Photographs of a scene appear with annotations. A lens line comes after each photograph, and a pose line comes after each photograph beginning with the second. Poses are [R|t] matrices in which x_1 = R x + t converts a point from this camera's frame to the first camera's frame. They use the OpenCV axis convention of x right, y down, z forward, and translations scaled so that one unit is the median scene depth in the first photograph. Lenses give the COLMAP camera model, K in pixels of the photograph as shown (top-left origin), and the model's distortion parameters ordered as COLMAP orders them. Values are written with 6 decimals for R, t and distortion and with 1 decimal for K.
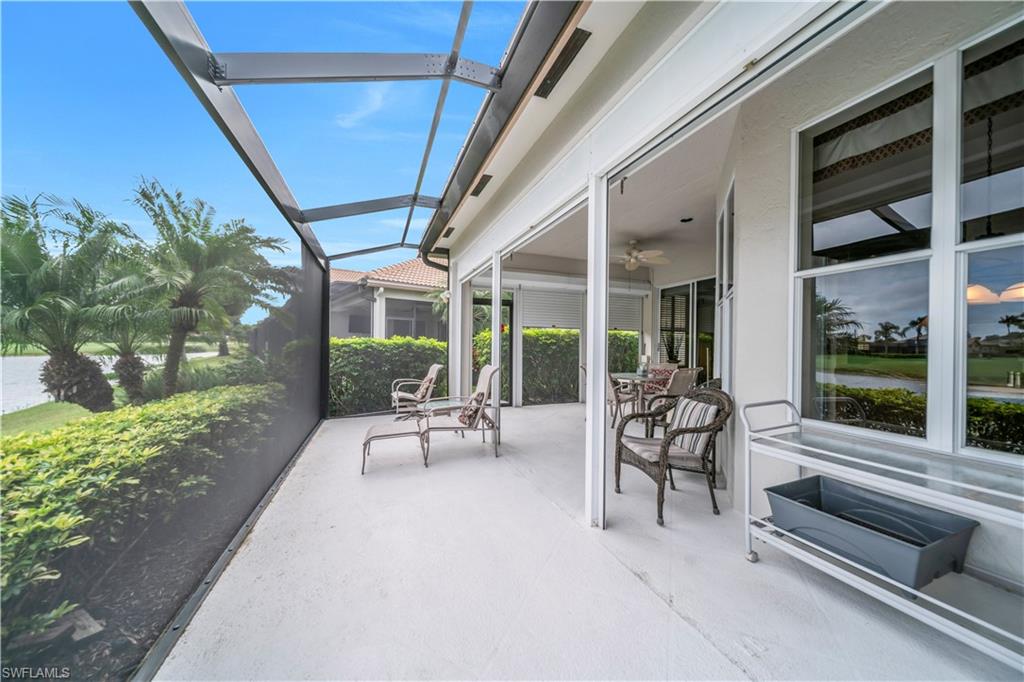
lens RADIAL K [[353.6, 0, 513.5], [0, 353.6, 345.7], [0, 0, 1]] dist [-0.004006, -0.000486]
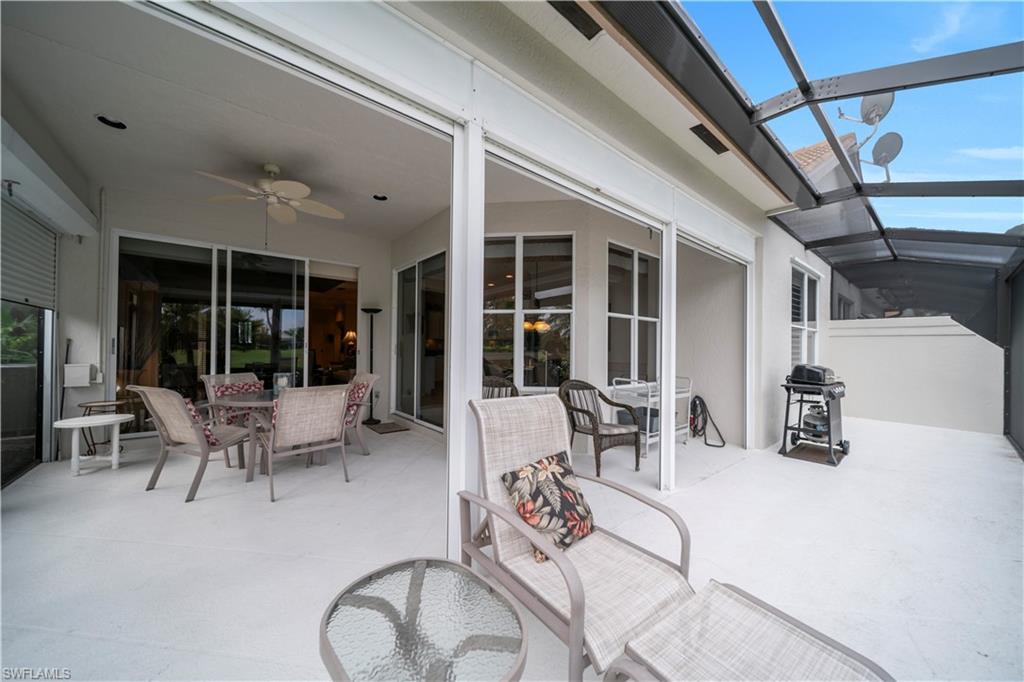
lens RADIAL K [[353.6, 0, 510.2], [0, 353.6, 345.9], [0, 0, 1]] dist [-0.004006, -0.000486]
pose [[-0.314743, -0.001183, 0.949176, -0.585112], [-0.010524, 0.999942, -0.002244, -0.008454], [-0.949118, -0.010696, -0.314738, 1.399182]]
